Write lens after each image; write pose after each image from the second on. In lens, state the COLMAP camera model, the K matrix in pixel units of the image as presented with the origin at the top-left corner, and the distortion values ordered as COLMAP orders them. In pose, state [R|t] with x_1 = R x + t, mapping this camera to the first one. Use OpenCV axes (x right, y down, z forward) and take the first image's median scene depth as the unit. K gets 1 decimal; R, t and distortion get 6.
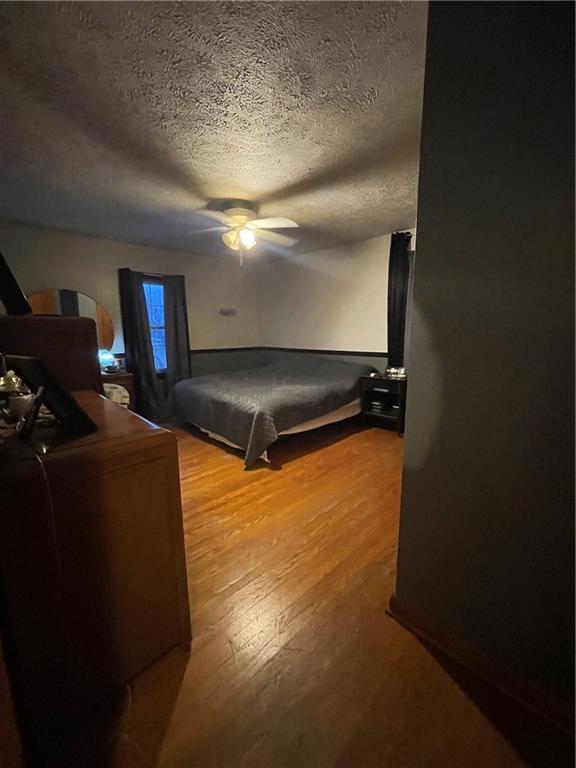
lens RADIAL K [[306.3, 0, 286.9], [0, 306.3, 381.0], [0, 0, 1]] dist [0.001742, 0.001271]
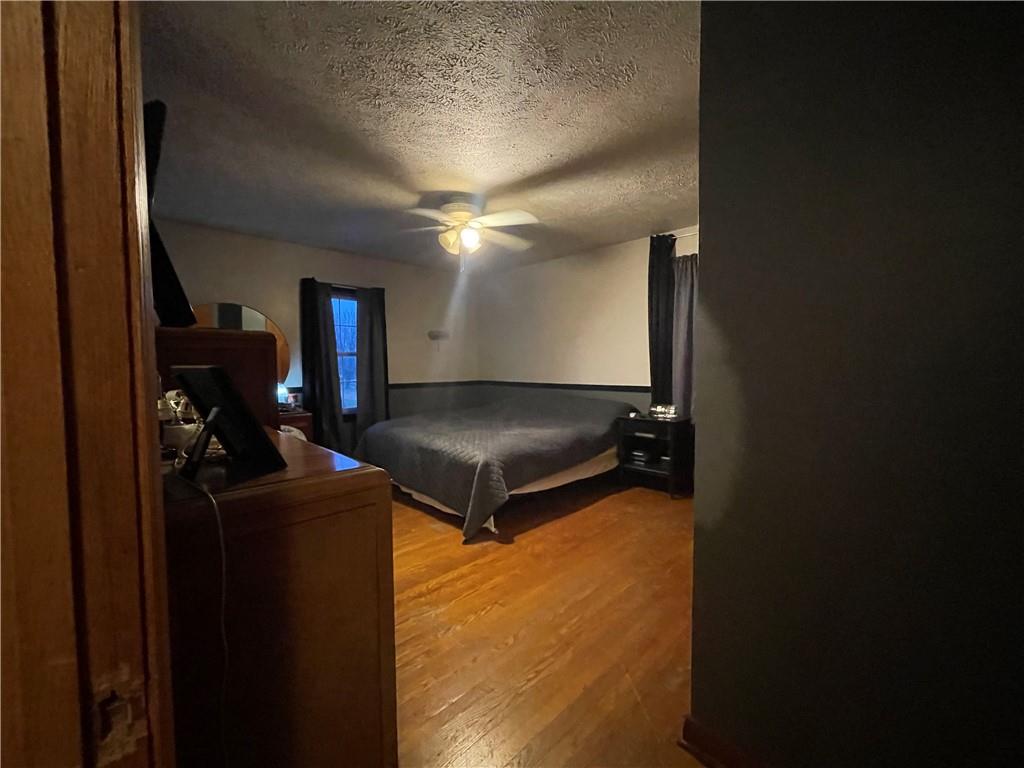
lens RADIAL K [[408.5, 0, 512.0], [0, 408.5, 383.2], [0, 0, 1]] dist [0.001742, 0.001271]
pose [[0.999993, 0.002075, 0.003177, -0.031434], [-0.001693, 0.993247, -0.116009, 0.031555], [-0.003397, 0.116003, 0.993243, -0.004309]]
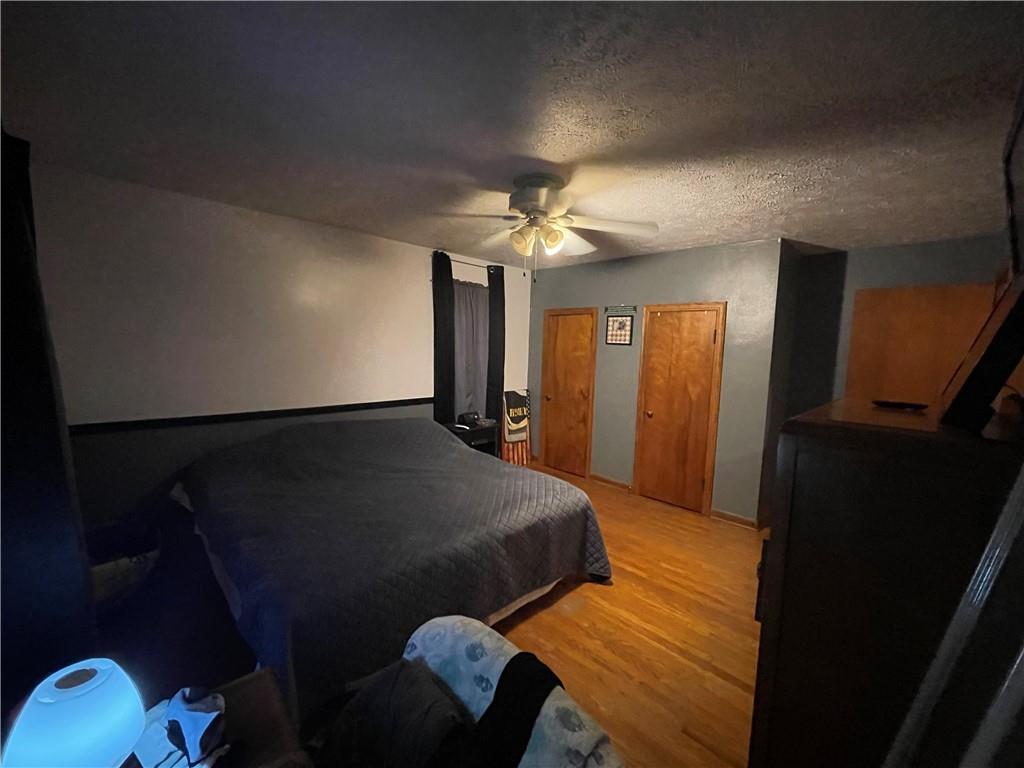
lens RADIAL K [[408.5, 0, 513.9], [0, 408.5, 384.7], [0, 0, 1]] dist [0.001742, 0.001271]
pose [[0.031348, -0.119678, 0.992318, -1.266319], [0.145317, 0.982803, 0.113940, -0.385462], [-0.988888, 0.140628, 0.048200, 1.344398]]
